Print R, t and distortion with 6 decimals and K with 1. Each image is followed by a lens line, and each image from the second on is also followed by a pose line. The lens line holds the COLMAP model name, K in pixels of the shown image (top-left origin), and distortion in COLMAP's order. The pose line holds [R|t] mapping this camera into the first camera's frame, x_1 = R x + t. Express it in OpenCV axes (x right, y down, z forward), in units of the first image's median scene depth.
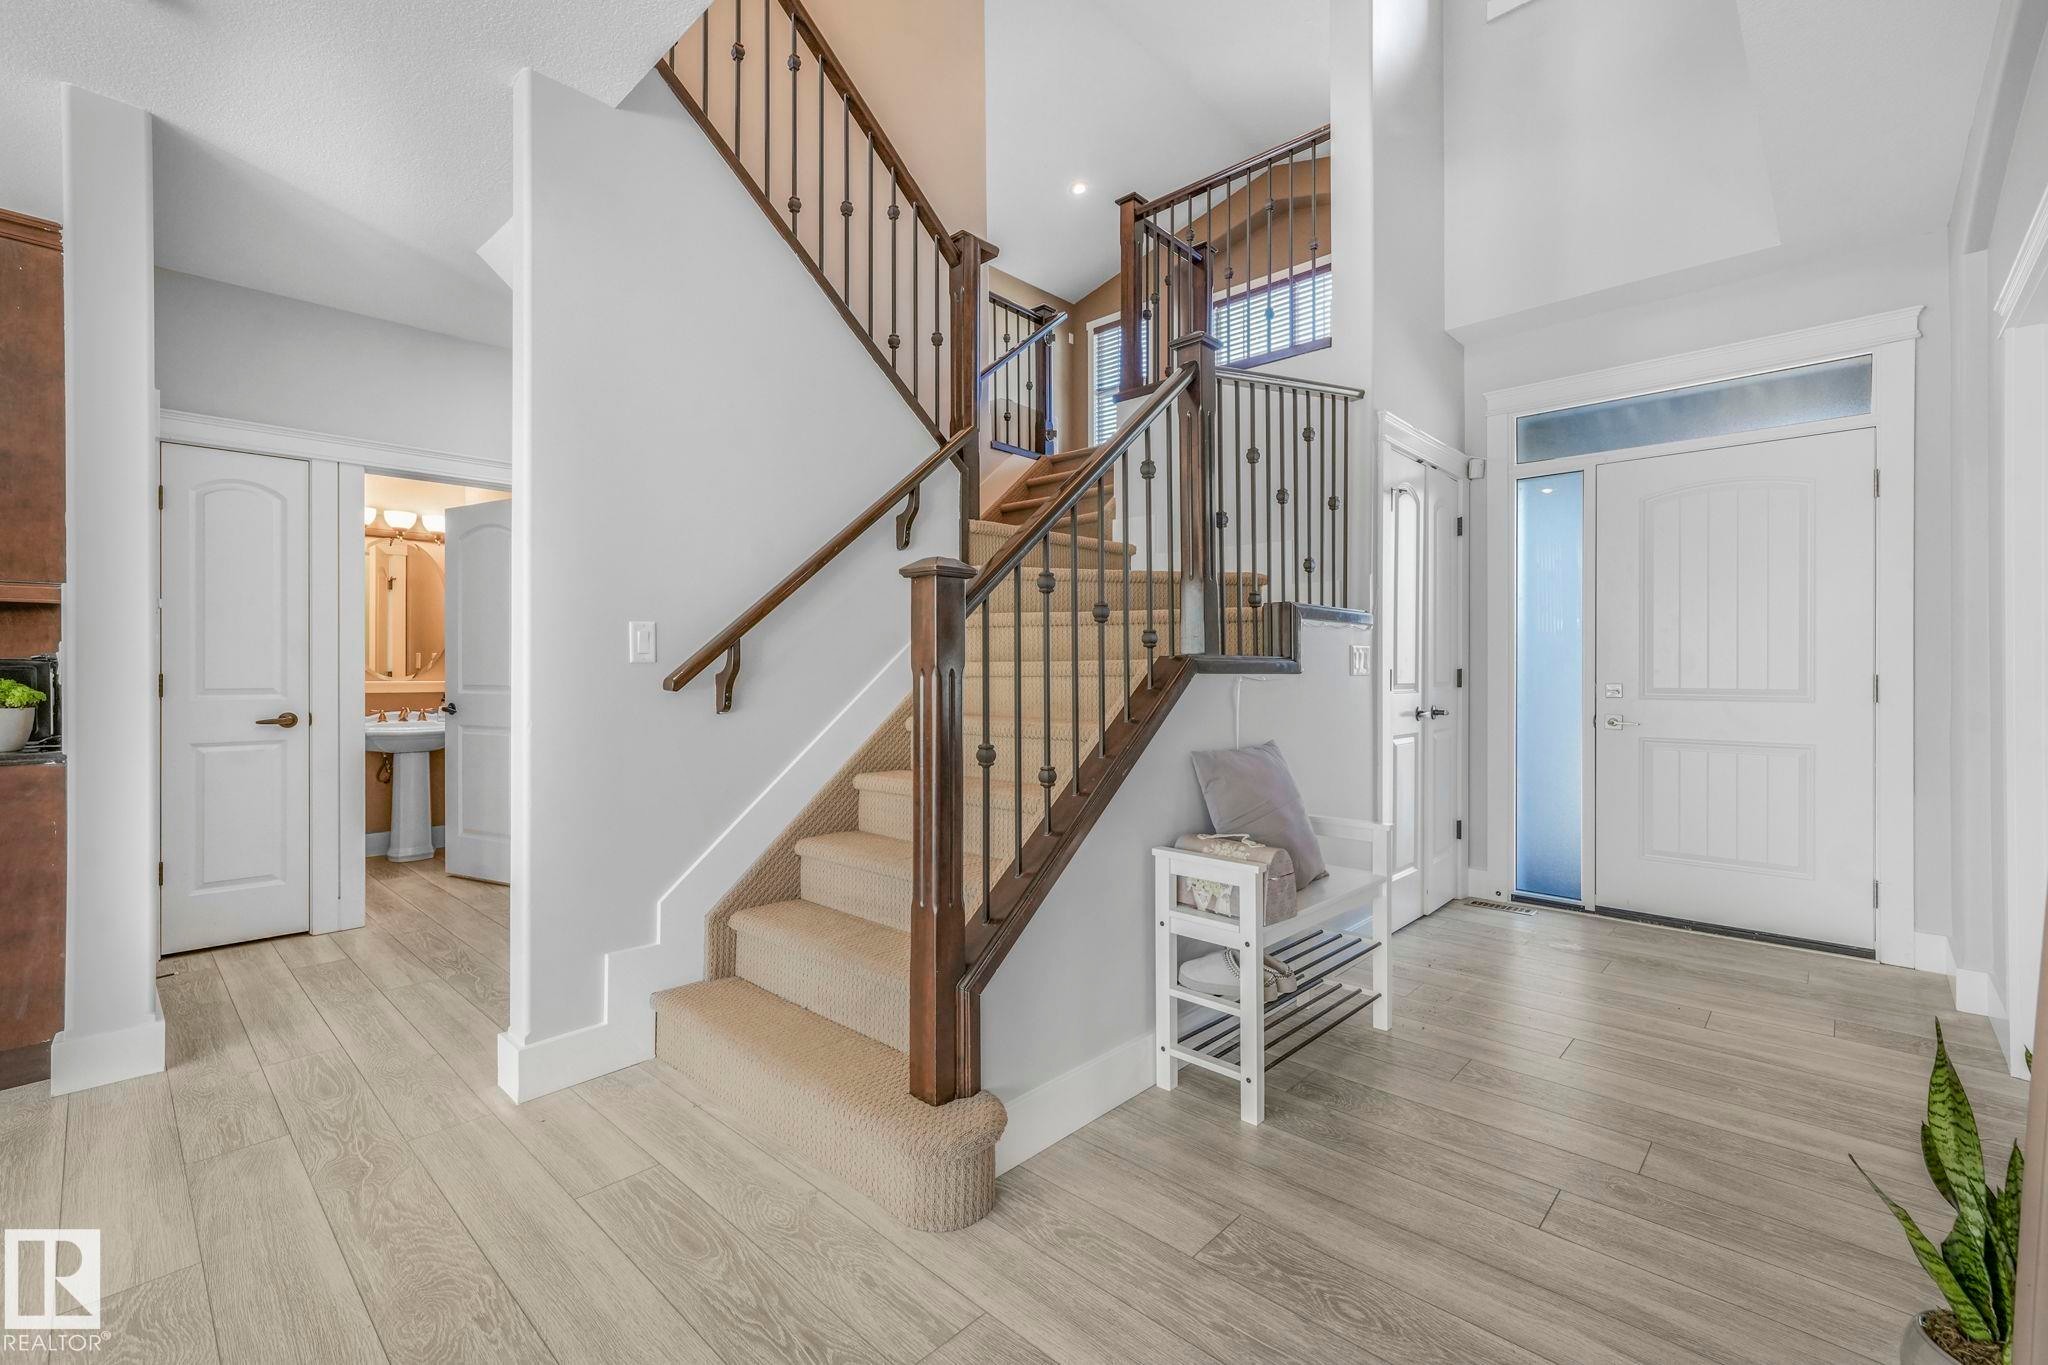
lens RADIAL K [[877.3, 0, 1025.2], [0, 877.3, 664.7], [0, 0, 1]] dist [0.001120, 0.000150]
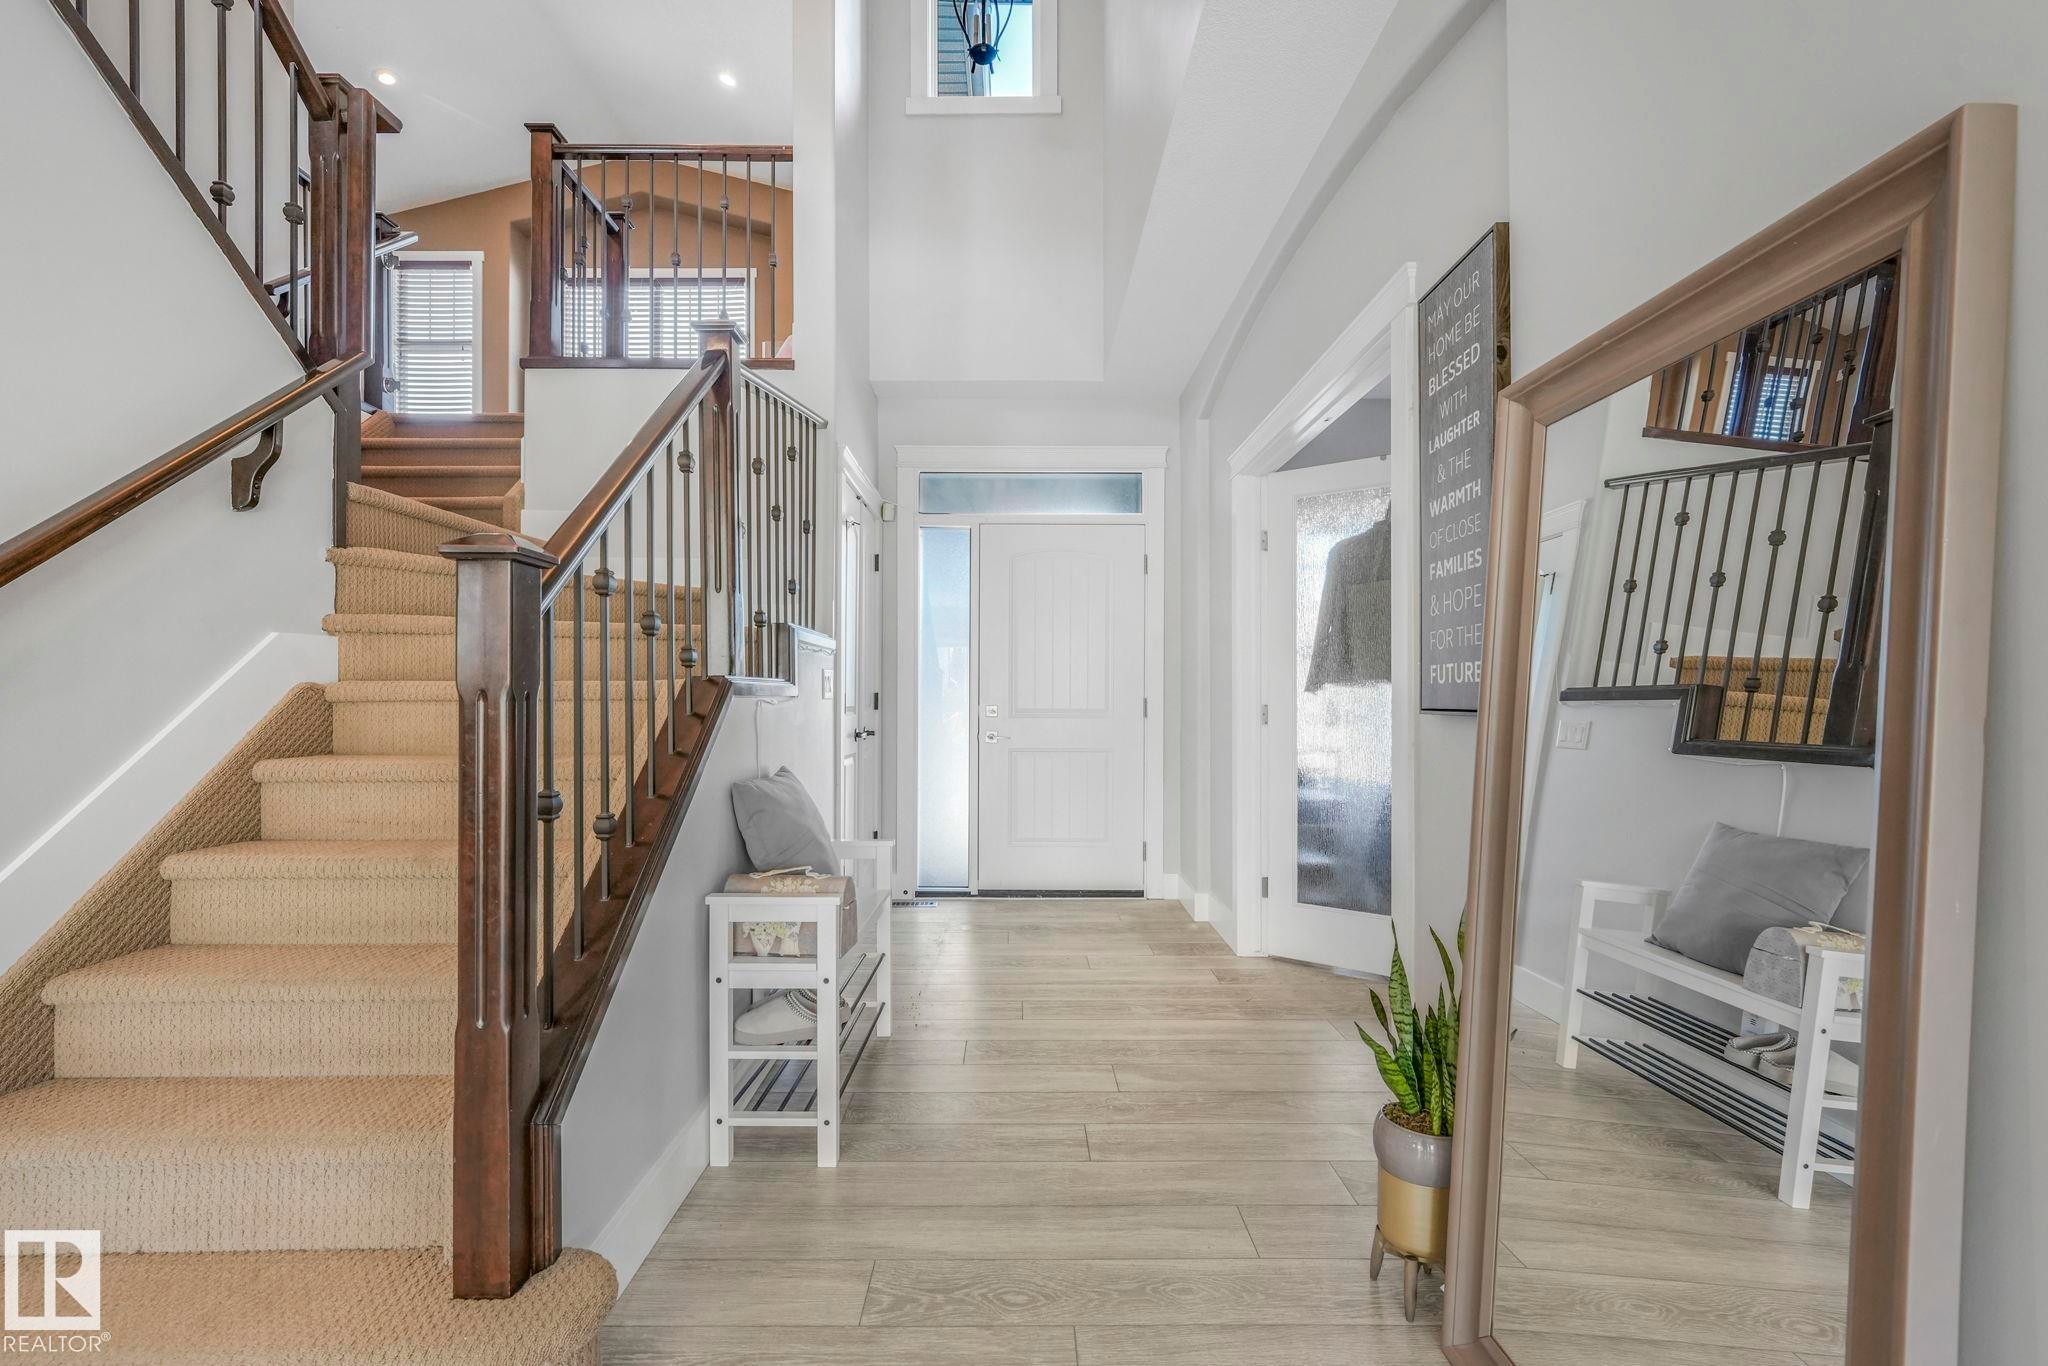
lens RADIAL K [[877.5, 0, 1017.6], [0, 877.5, 690.8], [0, 0, 1]] dist [-0.002877, -0.000242]
pose [[0.724859, 0.004418, 0.688884, -0.218966], [-0.006461, 0.999979, 0.000386, 0.001365], [-0.688867, -0.004731, 0.724872, 0.143444]]
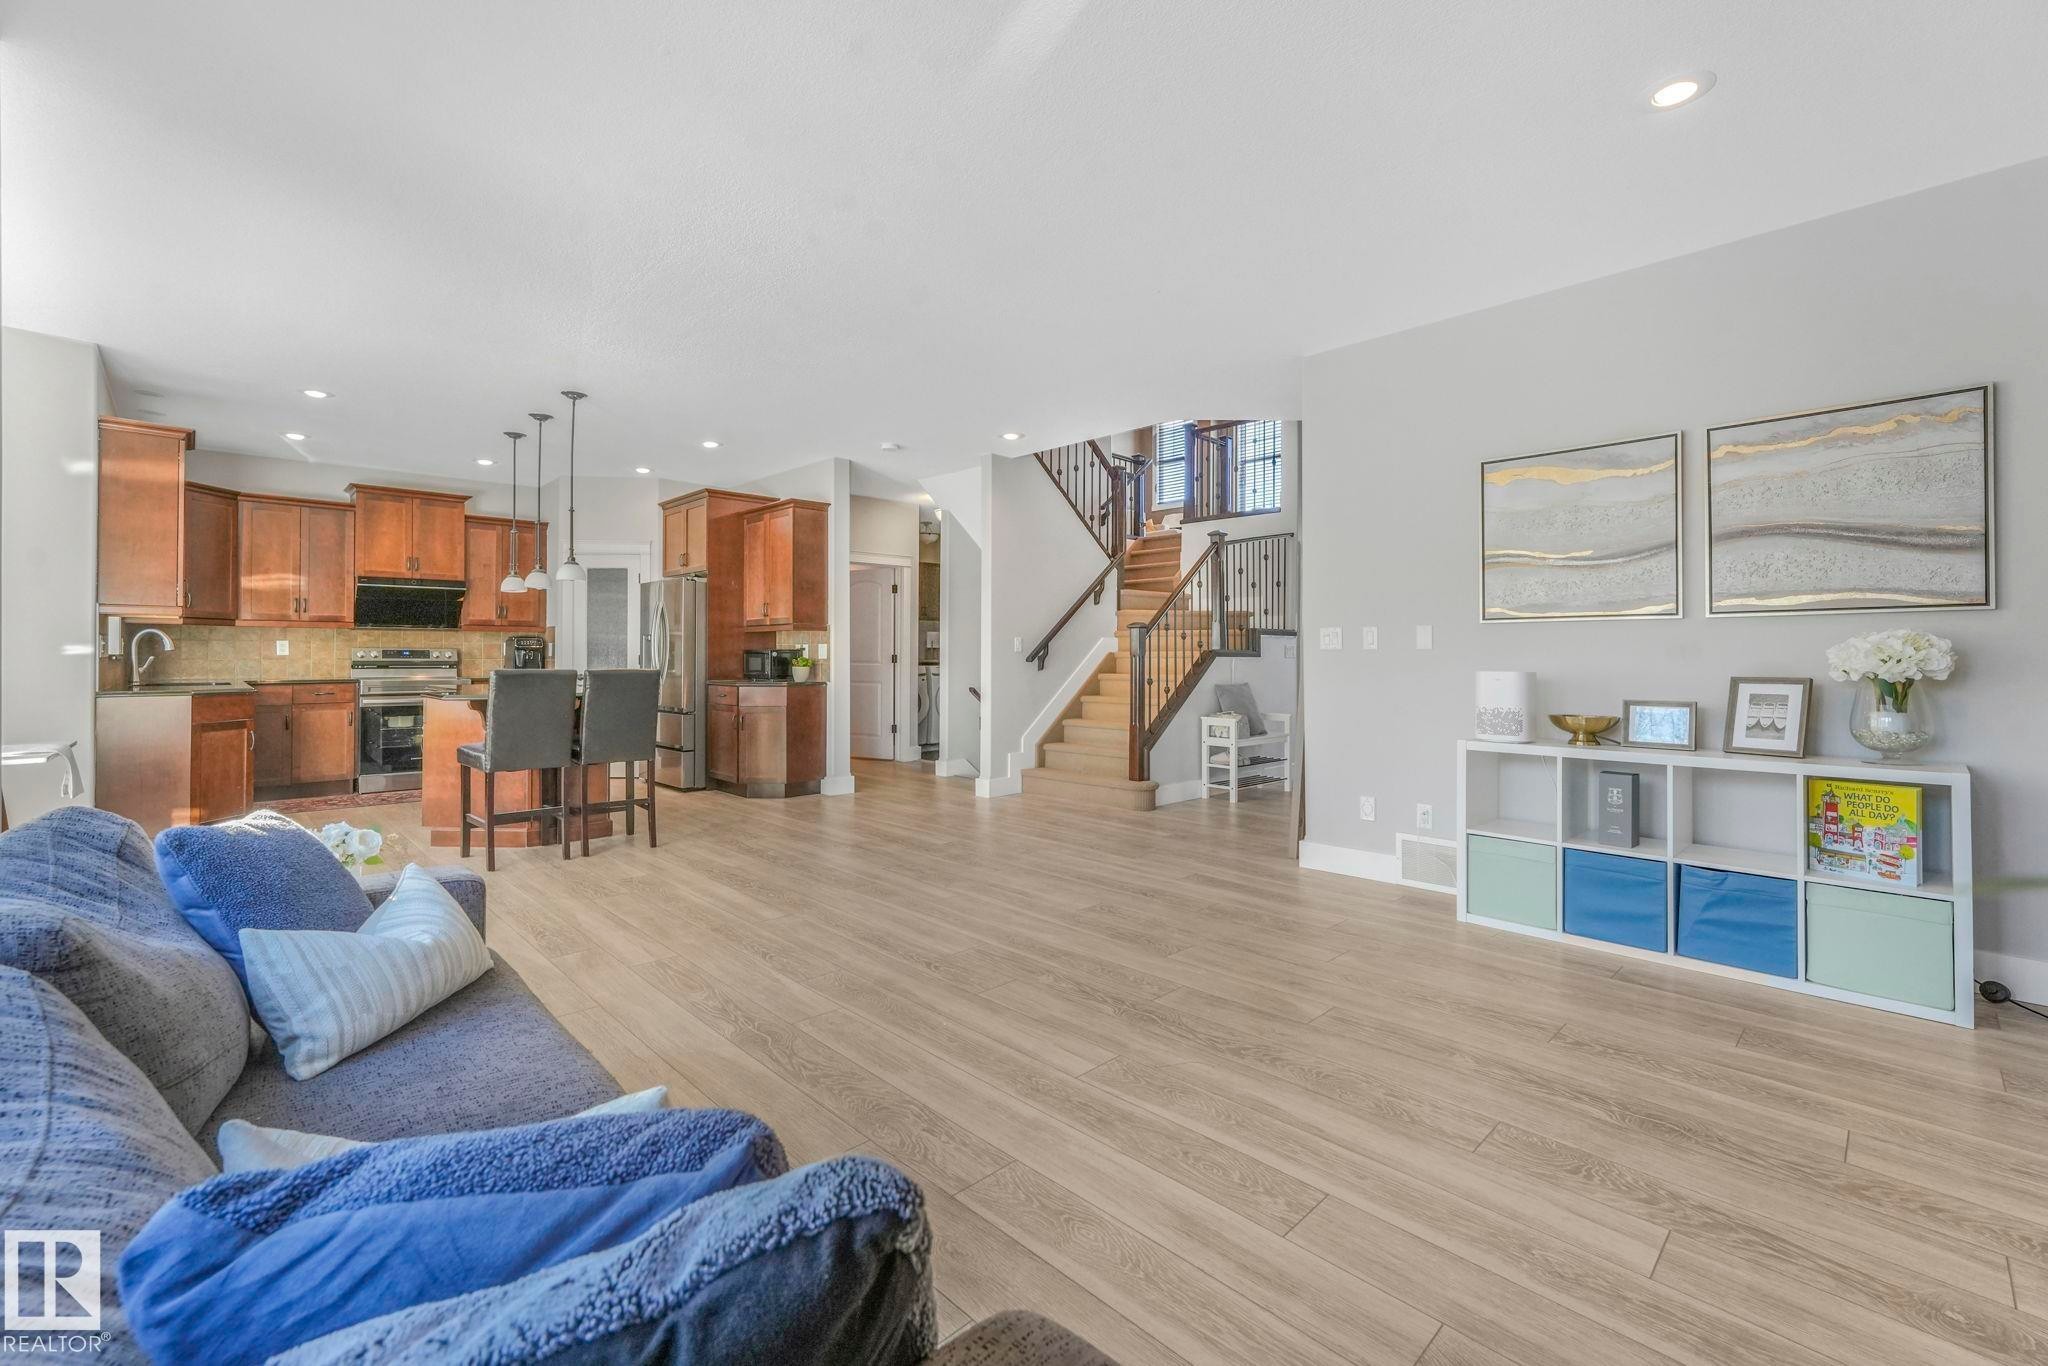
lens RADIAL K [[877.3, 0, 1025.2], [0, 877.3, 665.2], [0, 0, 1]] dist [0.001120, 0.000150]
pose [[0.999075, 0.004372, -0.042786, -0.296132], [-0.003668, 0.999857, 0.016518, -0.006614], [0.042852, -0.016346, 0.998948, -1.826210]]
